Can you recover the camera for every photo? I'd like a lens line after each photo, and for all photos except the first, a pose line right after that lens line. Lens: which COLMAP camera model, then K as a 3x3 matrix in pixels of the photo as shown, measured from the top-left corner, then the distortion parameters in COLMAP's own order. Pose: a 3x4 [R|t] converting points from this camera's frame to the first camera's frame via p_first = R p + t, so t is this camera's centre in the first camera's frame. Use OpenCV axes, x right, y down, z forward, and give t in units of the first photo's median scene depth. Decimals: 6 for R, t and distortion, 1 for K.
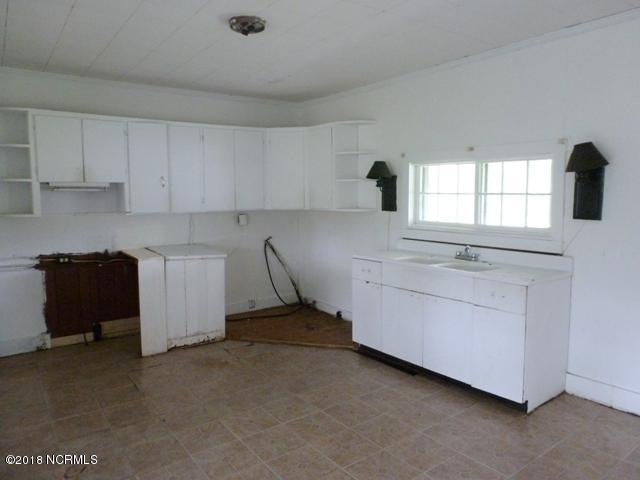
lens RADIAL K [[455.0, 0, 320.0], [0, 455.0, 240.0], [0, 0, 1]] dist [-0.067360, 0.026516]
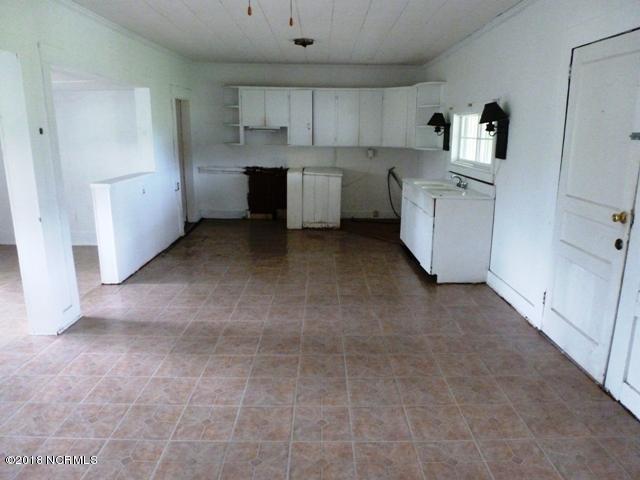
lens RADIAL K [[455.0, 0, 320.0], [0, 455.0, 240.0], [0, 0, 1]] dist [-0.067360, 0.026516]
pose [[0.805804, 0.150713, -0.572683, 0.706279], [-0.076354, 0.985442, 0.151903, 0.024381], [0.587239, -0.078678, 0.805581, -0.338655]]
